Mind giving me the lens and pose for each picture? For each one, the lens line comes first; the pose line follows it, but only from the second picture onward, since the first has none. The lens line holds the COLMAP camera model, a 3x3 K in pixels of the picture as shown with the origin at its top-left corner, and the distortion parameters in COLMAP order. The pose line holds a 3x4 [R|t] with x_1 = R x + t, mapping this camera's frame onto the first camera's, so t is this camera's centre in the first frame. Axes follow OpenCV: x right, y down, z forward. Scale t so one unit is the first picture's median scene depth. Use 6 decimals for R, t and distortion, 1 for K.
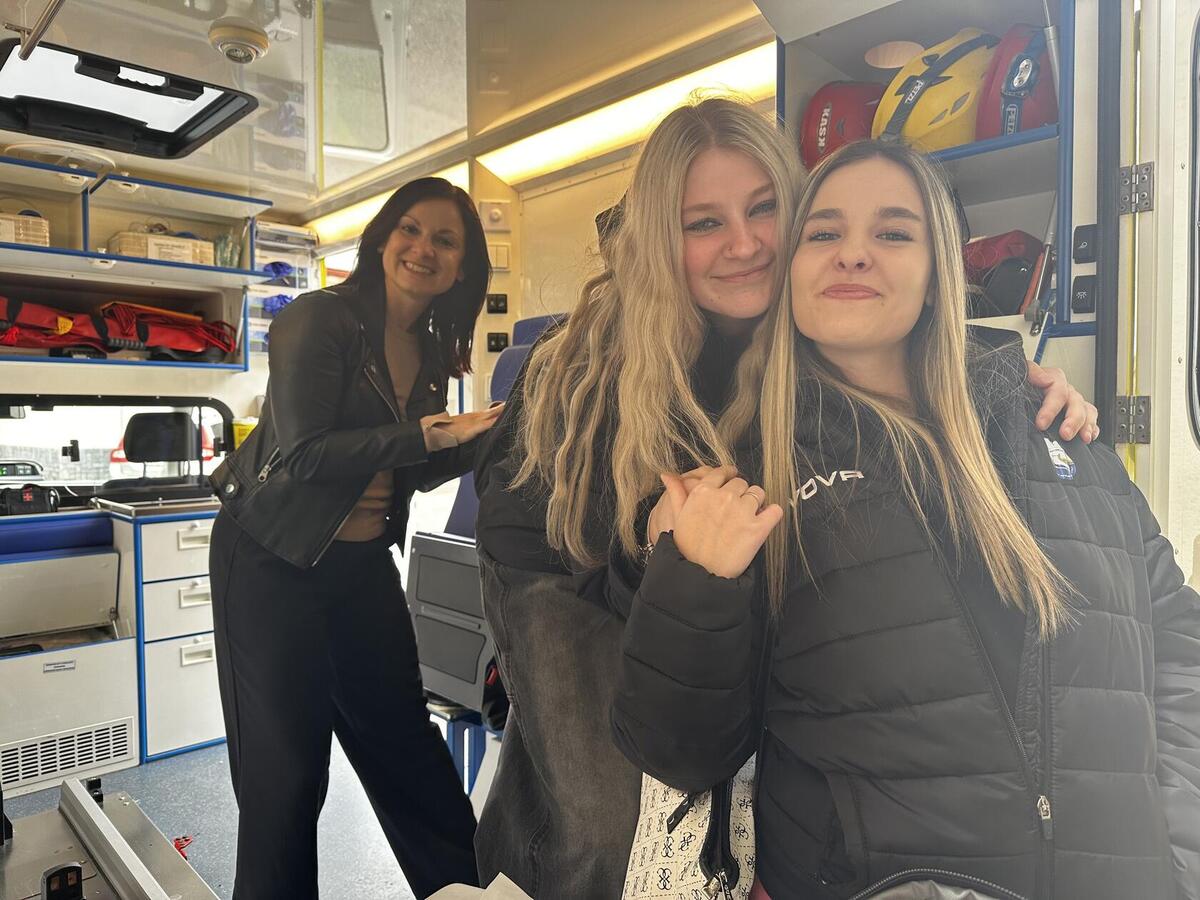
lens RADIAL K [[851.6, 0, 606.0], [0, 851.6, 447.4], [0, 0, 1]] dist [0.011686, -0.002345]
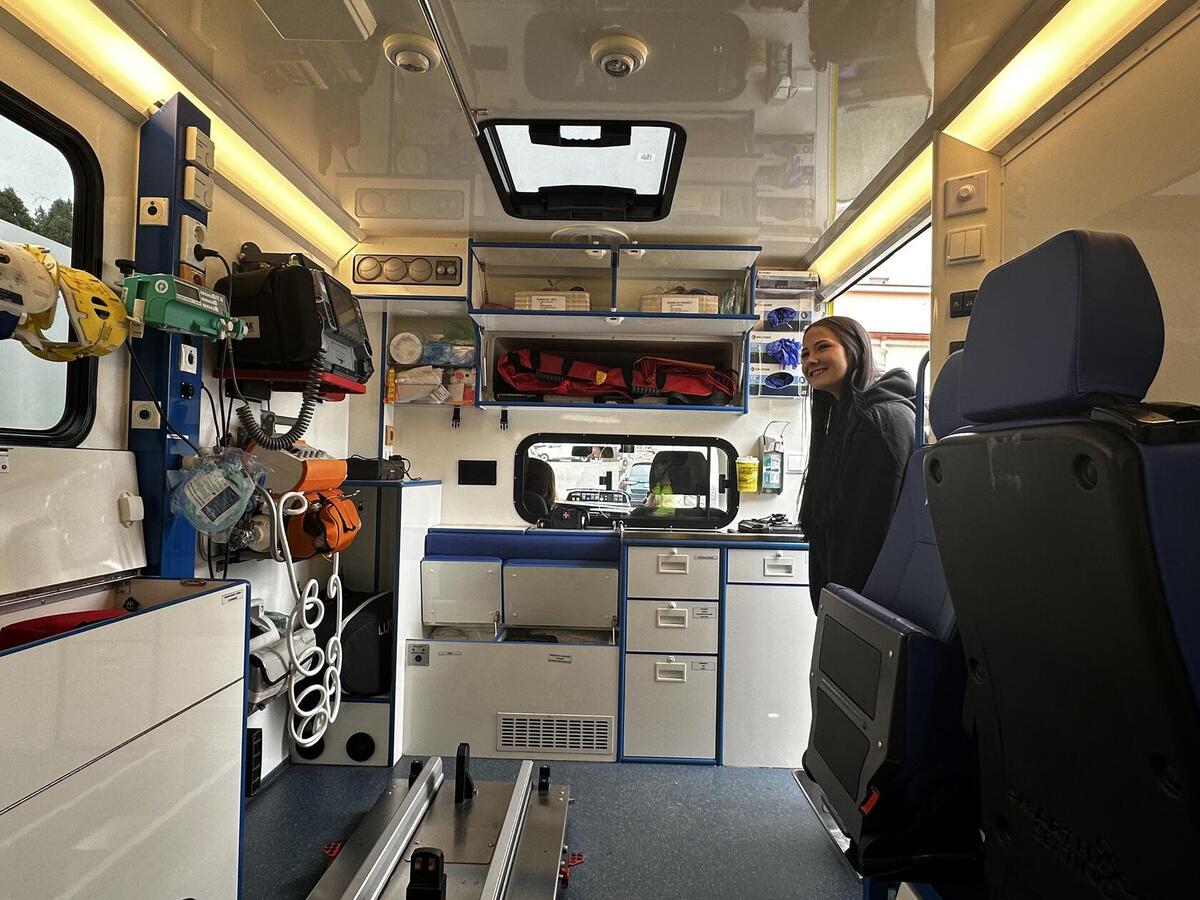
lens RADIAL K [[714.6, 0, 602.1], [0, 714.6, 458.6], [0, 0, 1]] dist [0.006935, -0.003088]
pose [[0.712875, 0.009948, -0.701221, 0.088278], [-0.050651, 0.998018, -0.037334, 0.011690], [0.699460, 0.062132, 0.711966, 0.287188]]
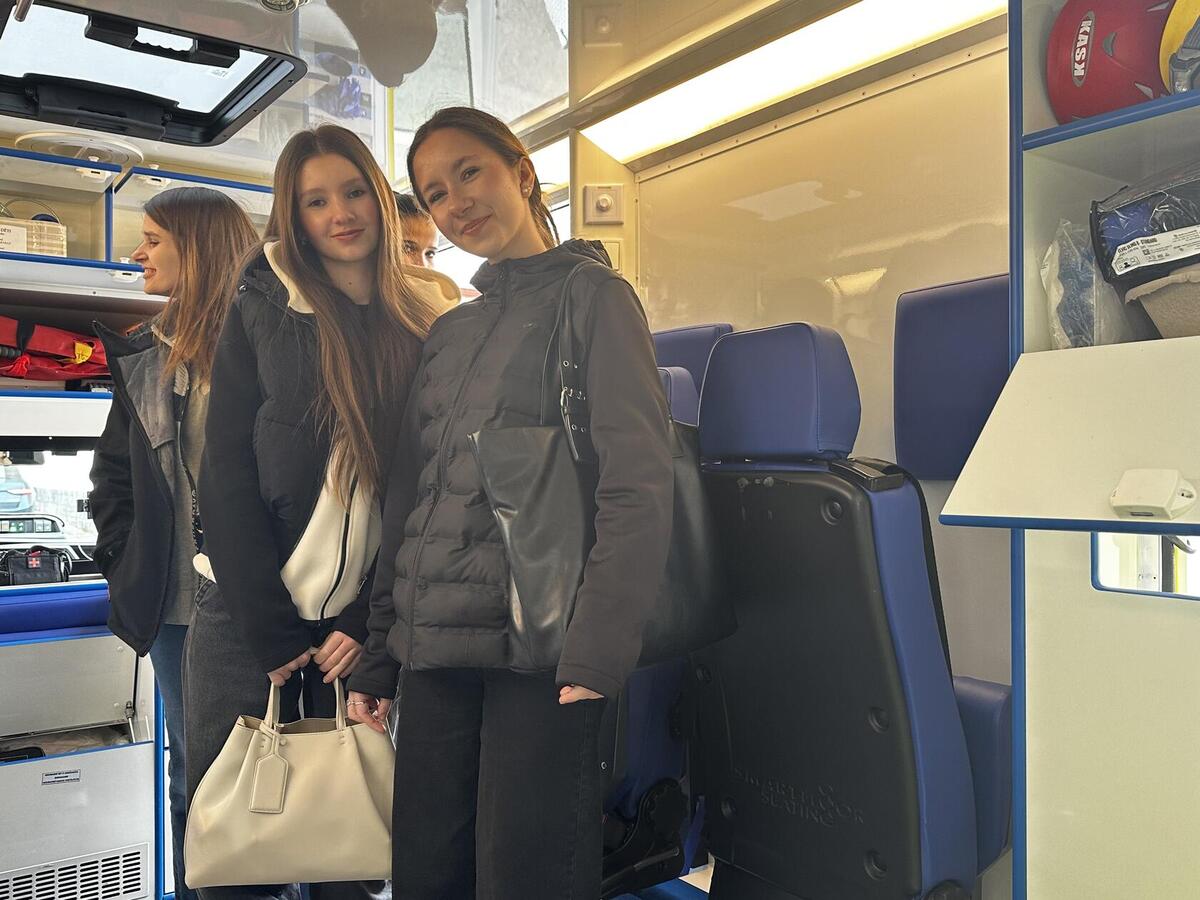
lens RADIAL K [[1033.6, 0, 611.9], [0, 1033.6, 454.0], [0, 0, 1]] dist [0.031441, -0.025218]
pose [[0.992982, -0.000937, -0.118262, -0.011379], [-0.003718, 0.999227, -0.039134, -0.008498], [0.118207, 0.039299, 0.992211, 0.075424]]
